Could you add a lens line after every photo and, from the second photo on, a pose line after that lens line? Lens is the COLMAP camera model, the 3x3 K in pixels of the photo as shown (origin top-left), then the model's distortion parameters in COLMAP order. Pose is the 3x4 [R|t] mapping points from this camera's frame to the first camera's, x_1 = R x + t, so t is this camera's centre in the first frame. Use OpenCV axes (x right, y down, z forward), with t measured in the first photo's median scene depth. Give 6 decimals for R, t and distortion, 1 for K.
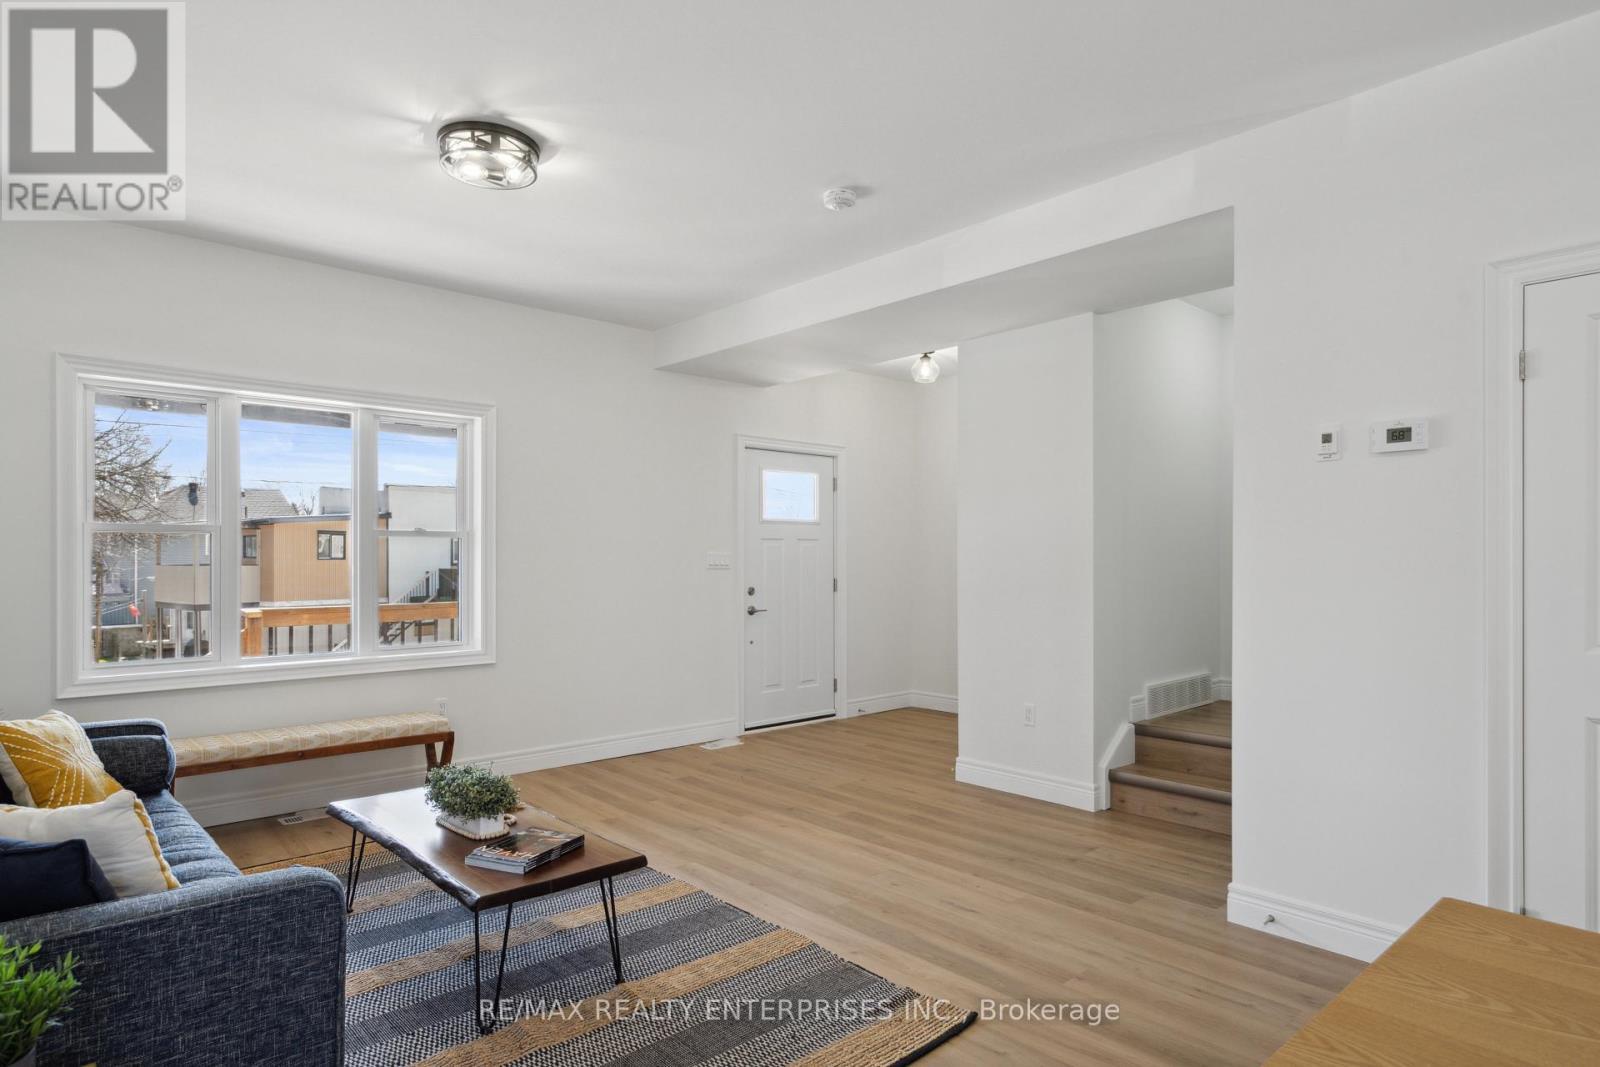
lens RADIAL K [[901.8, 0, 811.7], [0, 901.8, 559.0], [0, 0, 1]] dist [0.004987, 0.000894]
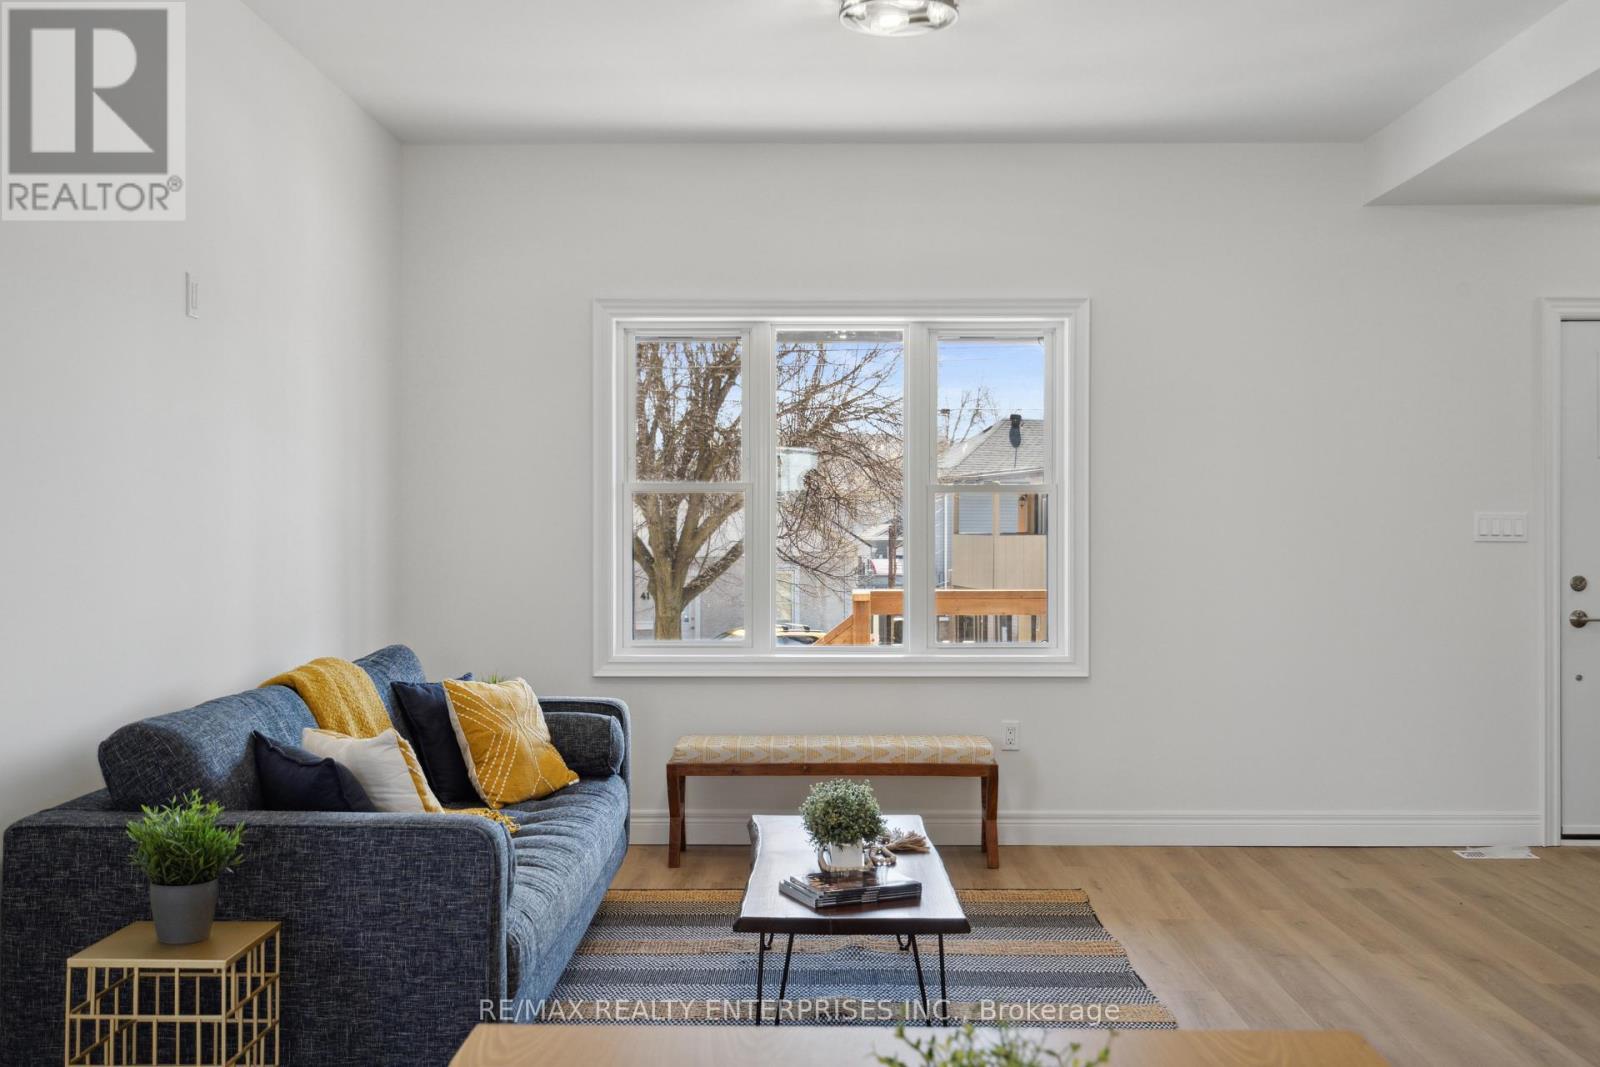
lens RADIAL K [[1608.7, 0, 798.4], [0, 1608.7, 532.8], [0, 0, 1]] dist [-0.000752, 0.000000]
pose [[0.730514, 0.003638, -0.682888, 0.535029], [-0.000871, 0.999990, 0.004396, 0.002682], [0.682897, -0.002616, 0.730510, -0.058490]]
